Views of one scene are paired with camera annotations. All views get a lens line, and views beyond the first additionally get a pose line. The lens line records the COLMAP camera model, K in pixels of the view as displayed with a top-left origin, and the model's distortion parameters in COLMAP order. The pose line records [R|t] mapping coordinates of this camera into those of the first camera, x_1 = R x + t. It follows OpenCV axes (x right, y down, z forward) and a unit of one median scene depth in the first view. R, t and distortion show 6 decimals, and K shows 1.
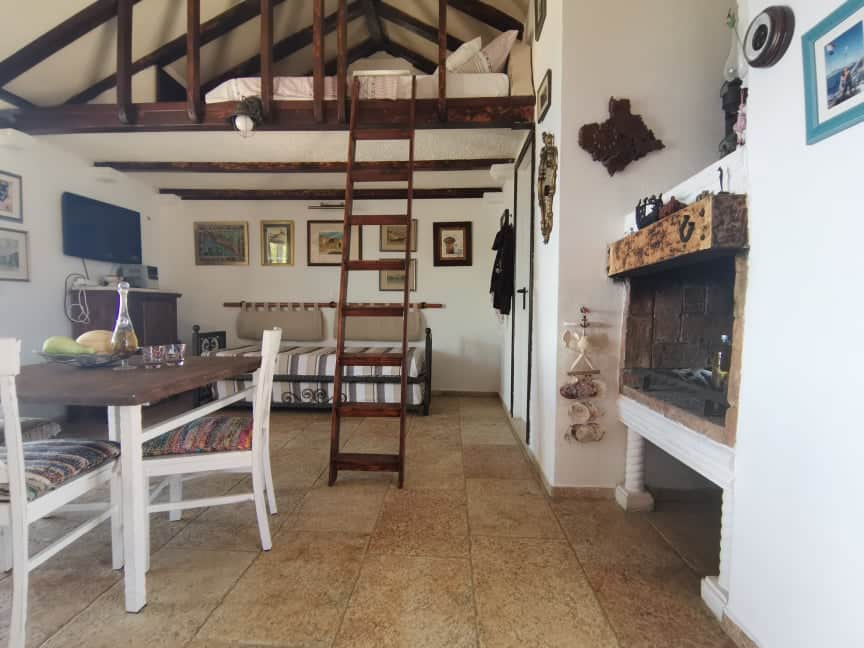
lens RADIAL K [[478.9, 0, 432.0], [0, 478.9, 324.0], [0, 0, 1]] dist [0.019651, -0.024197]
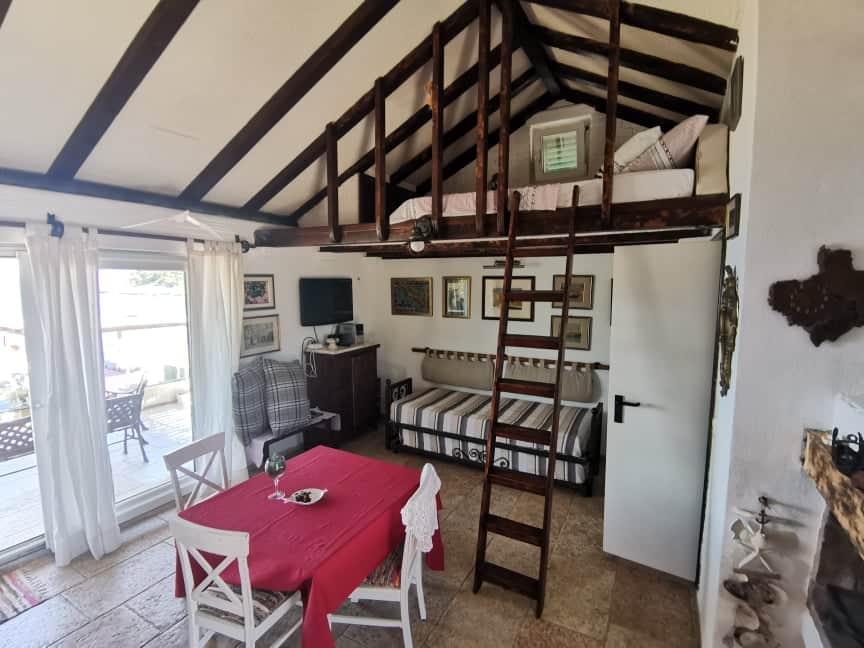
lens RADIAL K [[455.0, 0, 389.1], [0, 455.0, 325.8], [0, 0, 1]] dist [0.021792, -0.018913]
pose [[0.877277, 0.036250, -0.478613, 0.081738], [-0.003551, 0.997607, 0.069048, -0.287130], [0.479971, -0.058874, 0.875307, -0.006854]]
